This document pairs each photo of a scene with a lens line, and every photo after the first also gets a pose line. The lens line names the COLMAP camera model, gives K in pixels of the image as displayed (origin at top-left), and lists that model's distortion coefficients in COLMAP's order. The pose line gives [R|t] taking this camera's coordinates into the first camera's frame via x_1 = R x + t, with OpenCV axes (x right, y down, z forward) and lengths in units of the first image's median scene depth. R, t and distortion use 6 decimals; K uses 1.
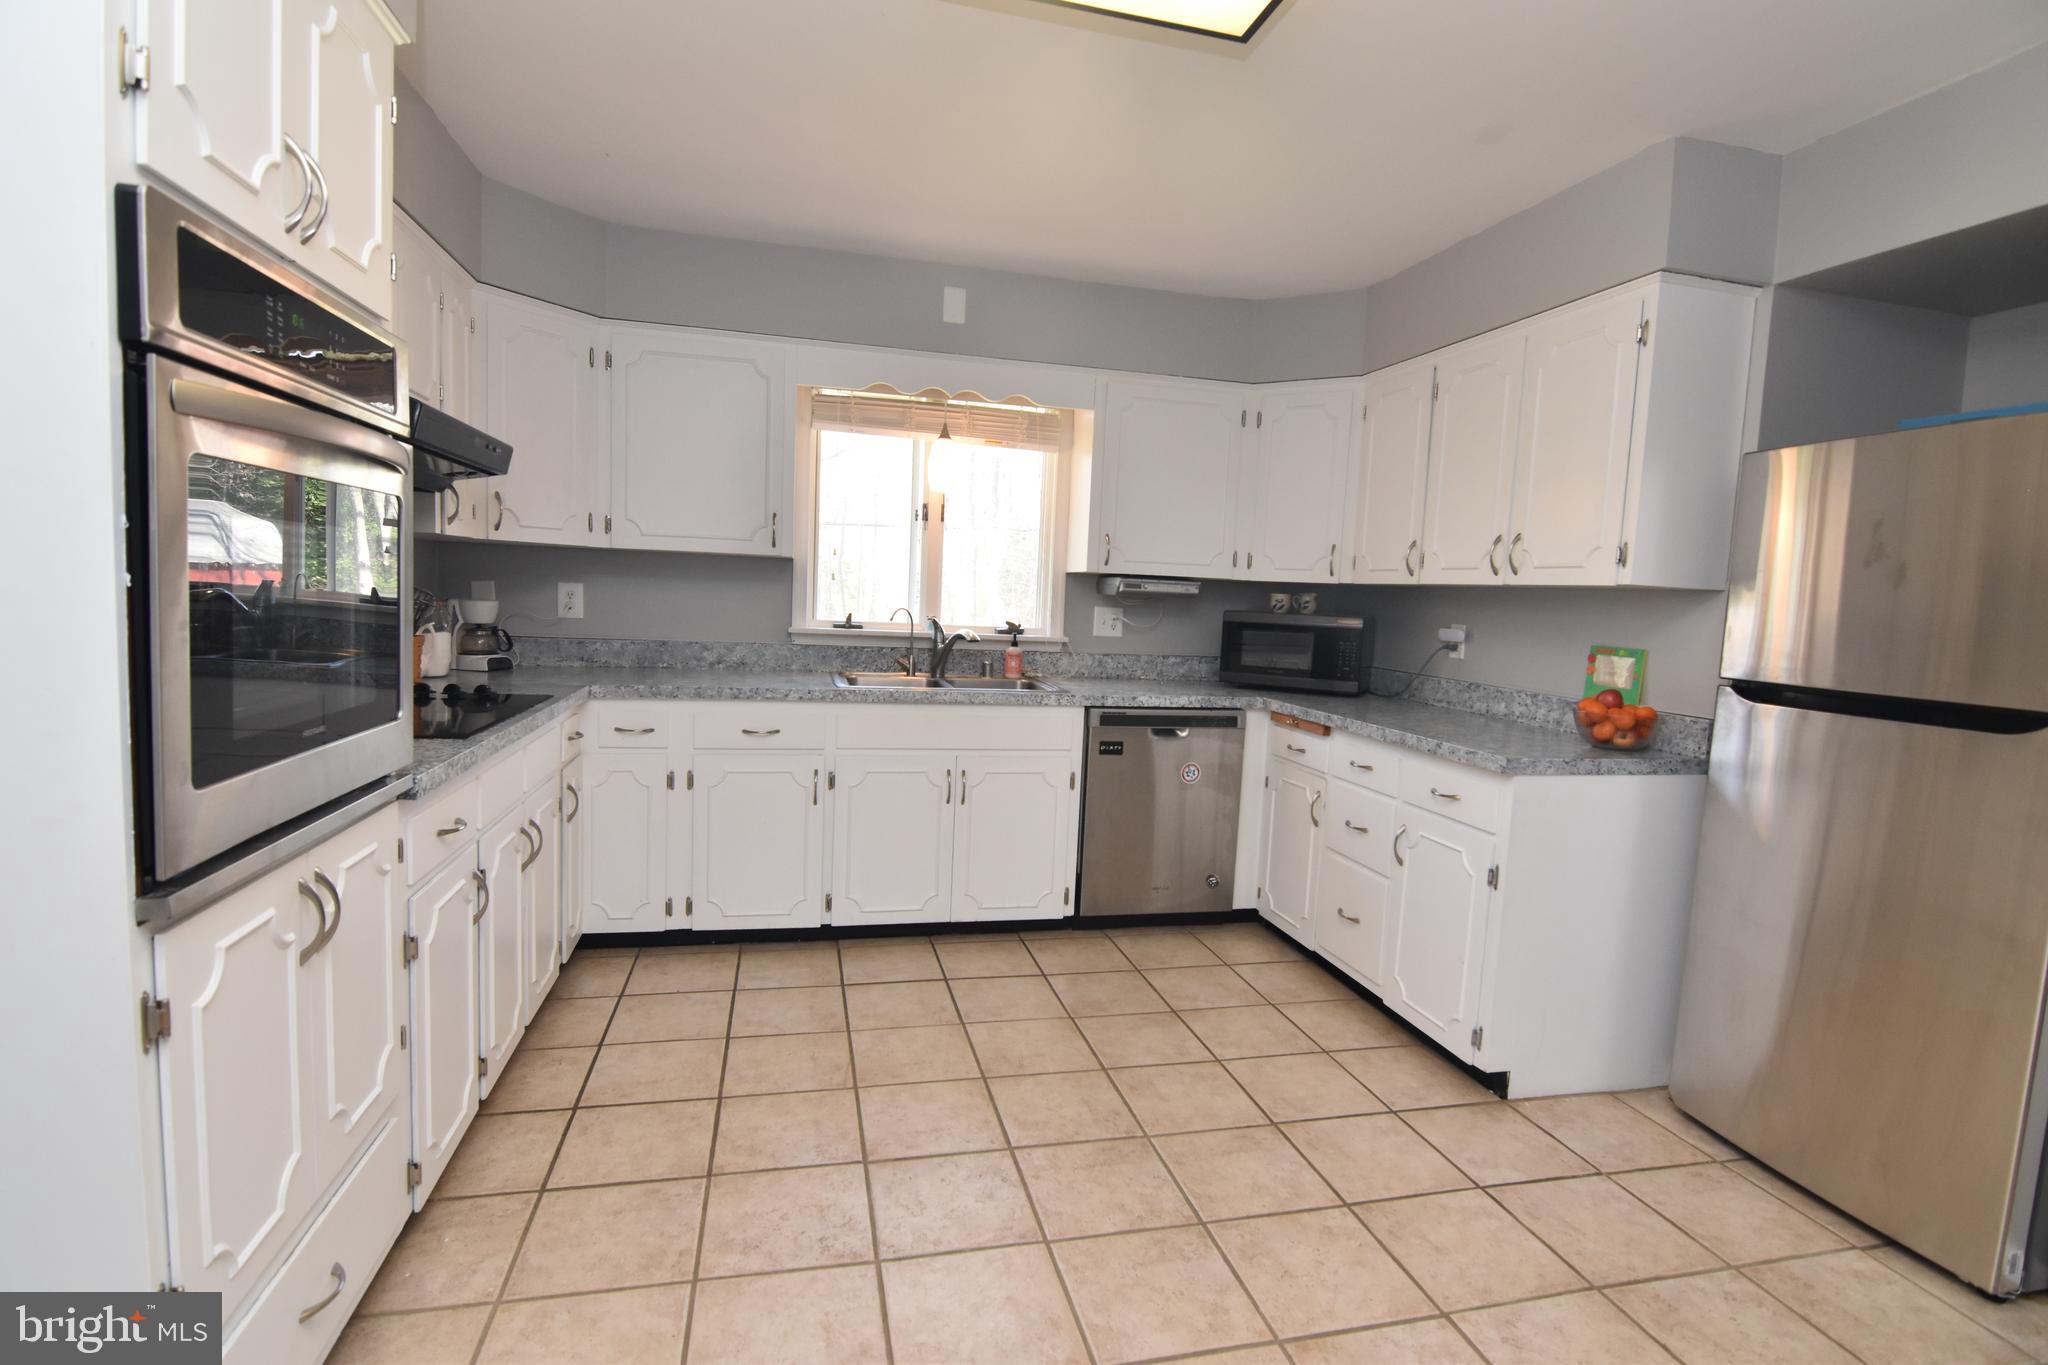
lens RADIAL K [[994.8, 0, 1028.7], [0, 994.8, 683.7], [0, 0, 1]] dist [-0.002483, -0.011594]
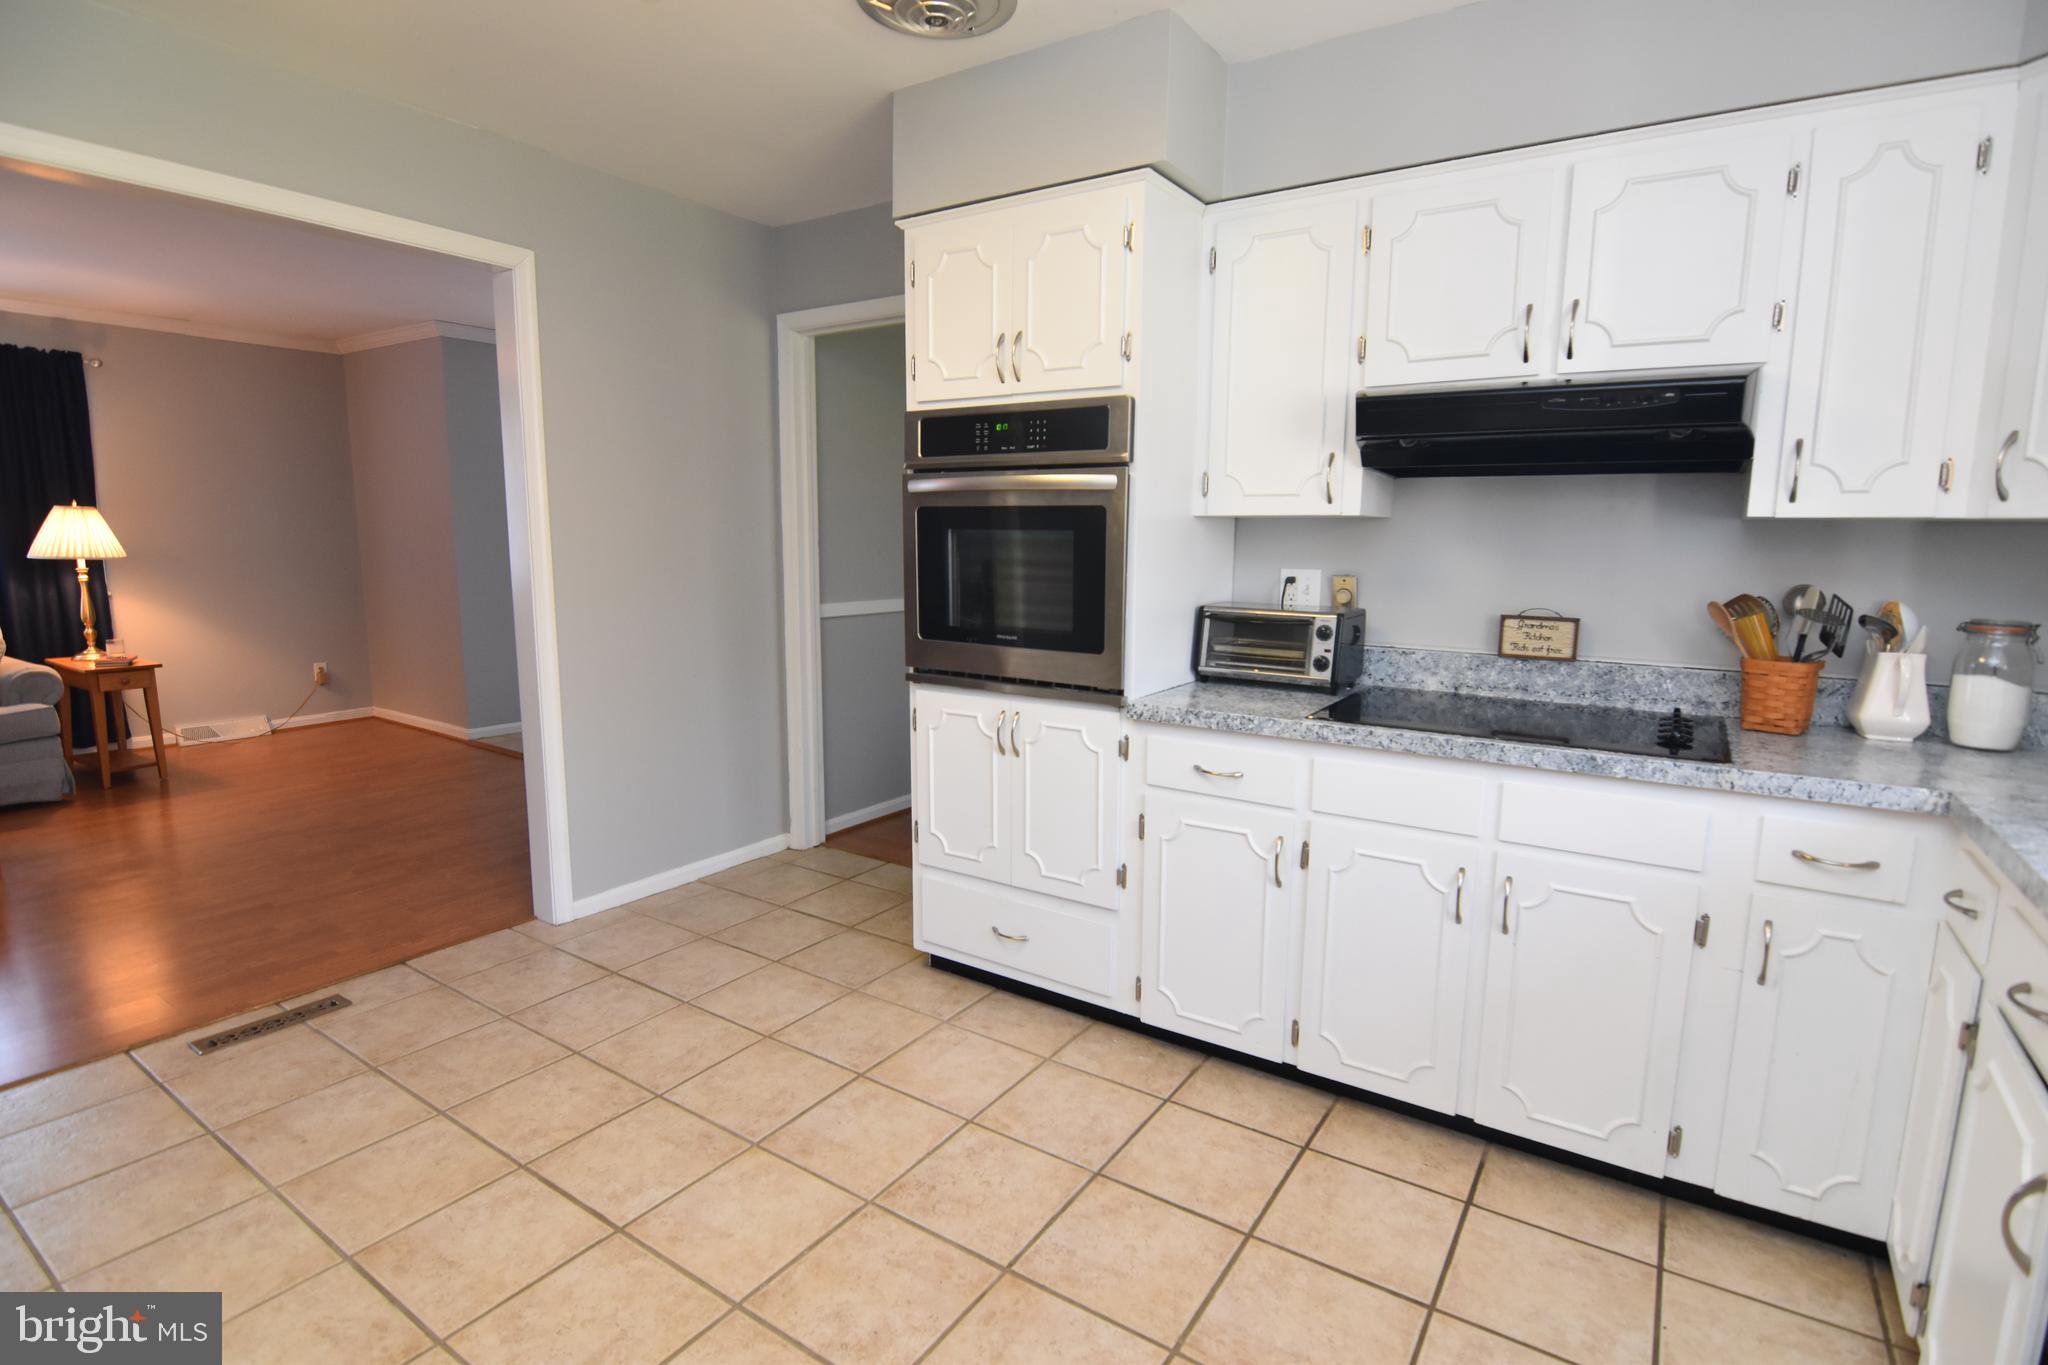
lens RADIAL K [[994.8, 0, 1028.7], [0, 994.8, 683.7], [0, 0, 1]] dist [-0.002483, -0.011594]
pose [[-0.730352, 0.050148, -0.681227, 0.214802], [-0.106410, 0.976773, 0.185989, -0.085958], [0.674731, 0.208327, -0.708052, 0.910081]]
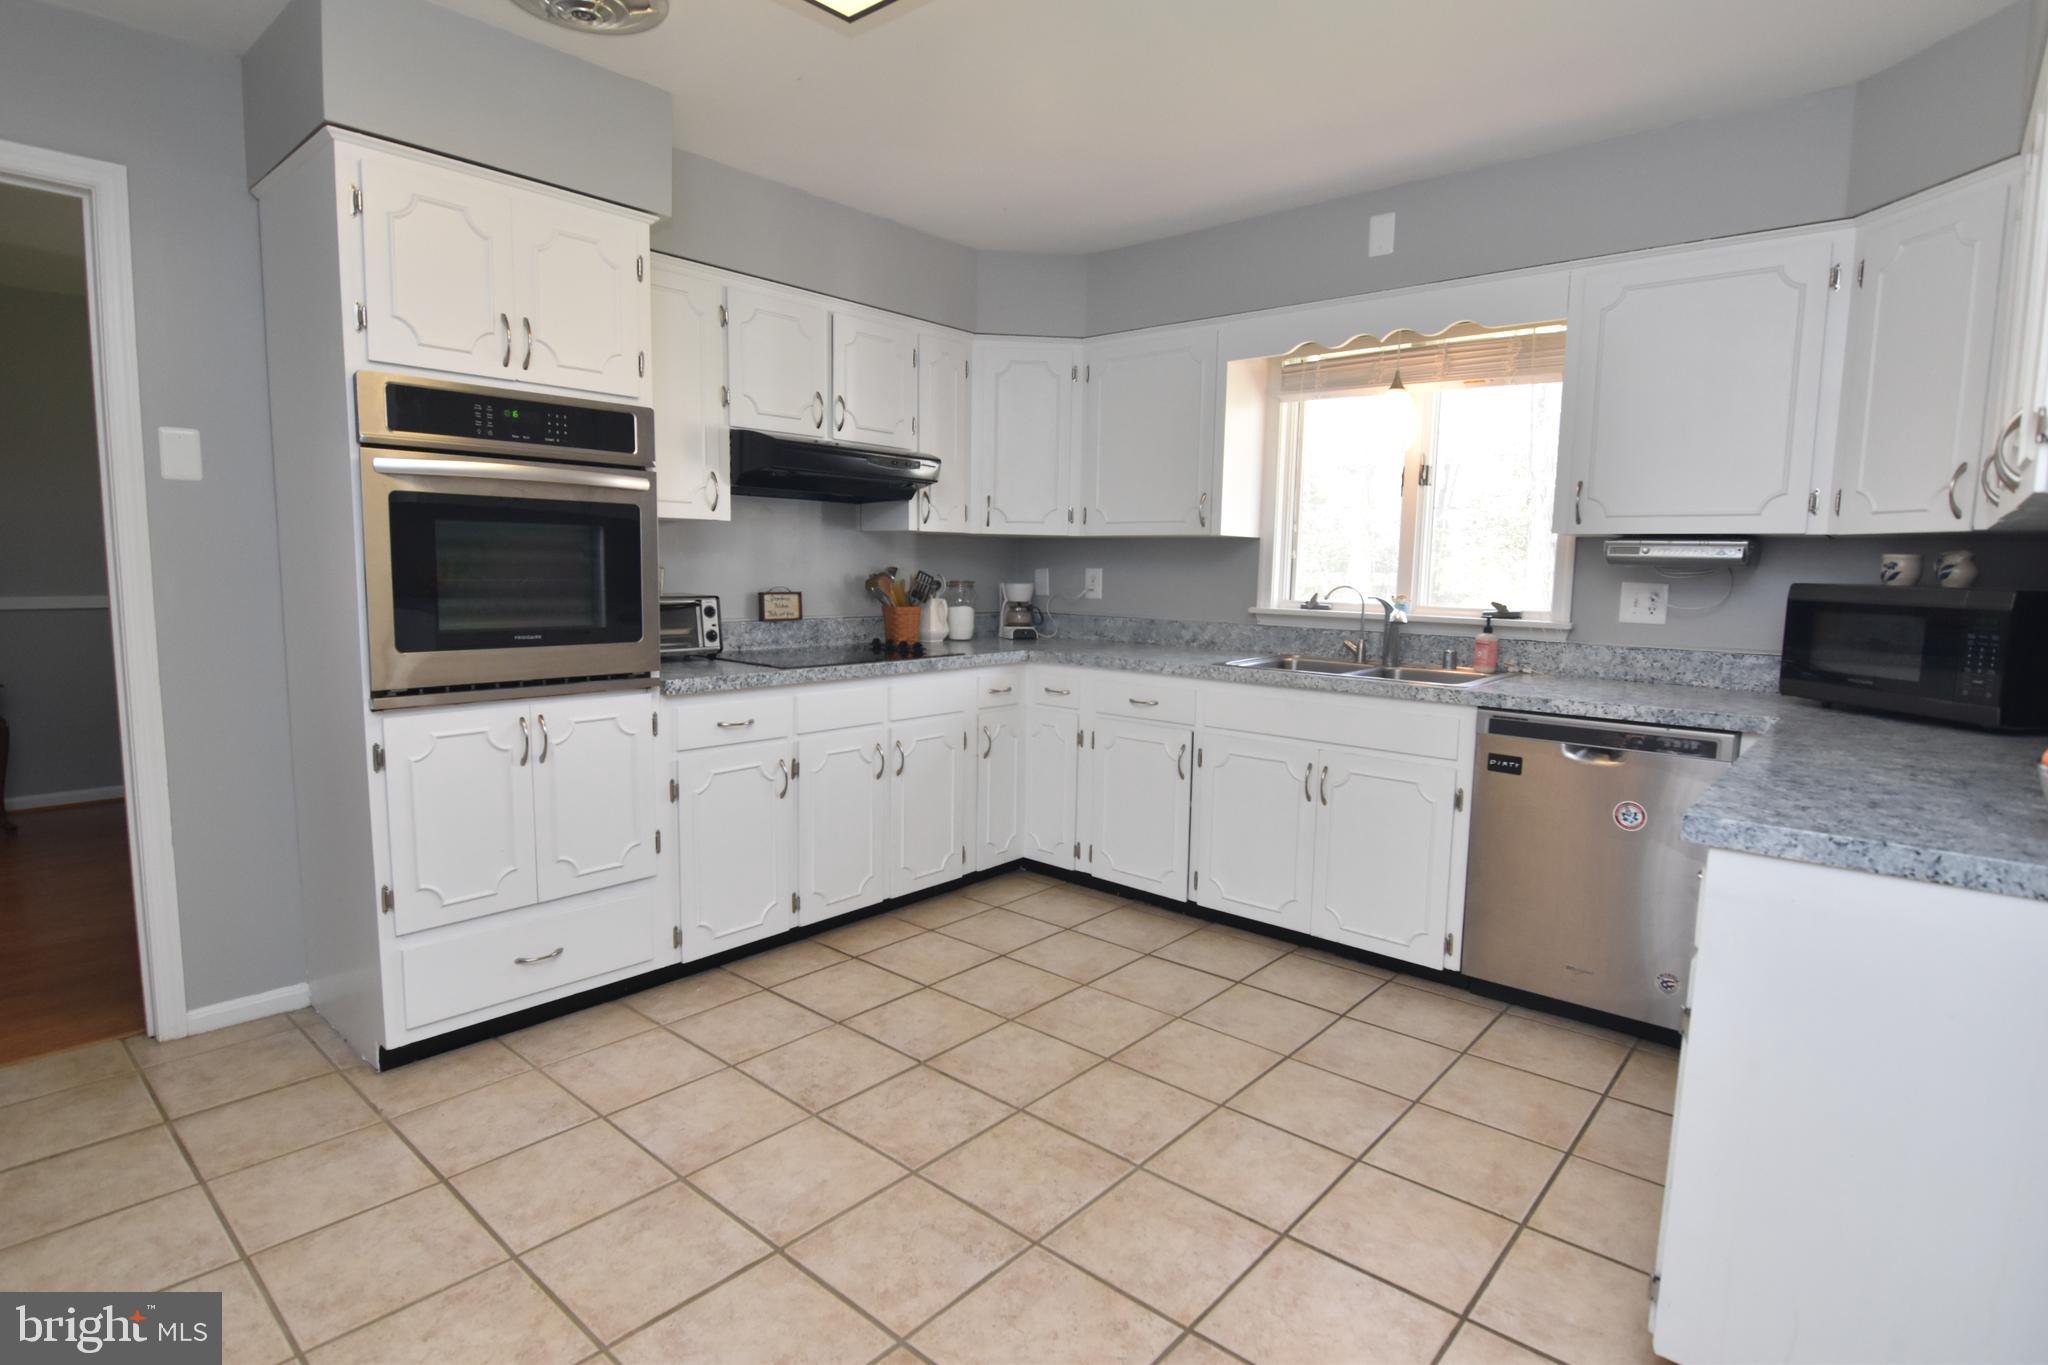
lens RADIAL K [[1038.1, 0, 1033.1], [0, 1038.1, 682.2], [0, 0, 1]] dist [0.004382, -0.014787]
pose [[0.581442, 0.059324, -0.811422, 0.513613], [-0.068104, 0.997387, 0.024118, 0.007947], [0.810732, 0.041238, 0.583963, 0.241874]]
